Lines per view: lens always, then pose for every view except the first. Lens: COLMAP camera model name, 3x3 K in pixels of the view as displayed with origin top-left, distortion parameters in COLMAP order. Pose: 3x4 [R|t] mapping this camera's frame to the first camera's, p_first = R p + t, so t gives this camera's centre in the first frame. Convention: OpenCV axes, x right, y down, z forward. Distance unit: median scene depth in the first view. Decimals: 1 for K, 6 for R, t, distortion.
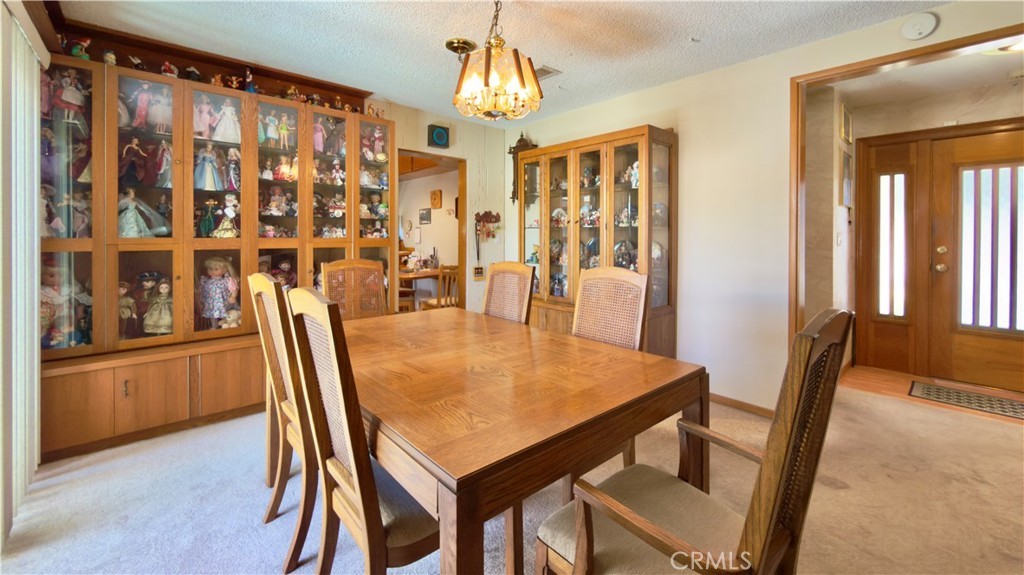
lens RADIAL K [[415.2, 0, 510.5], [0, 415.2, 286.9], [0, 0, 1]] dist [0.006528, 0.000151]
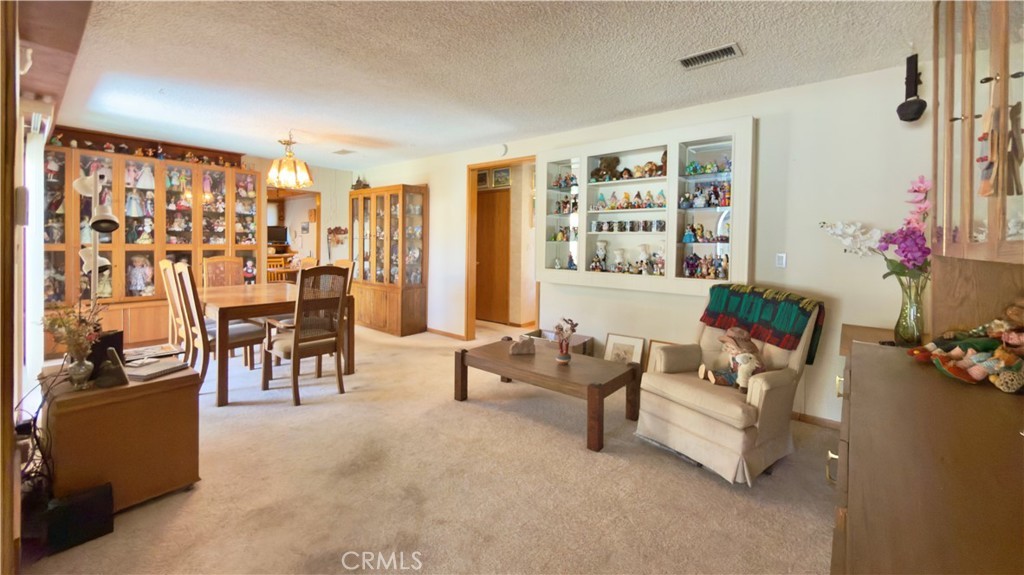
lens RADIAL K [[415.2, 0, 514.3], [0, 415.2, 288.1], [0, 0, 1]] dist [0.006528, 0.000151]
pose [[0.989668, -0.006303, 0.143240, 0.558179], [0.007755, 0.999924, -0.009579, 0.091159], [-0.143169, 0.010591, 0.989642, -0.889955]]
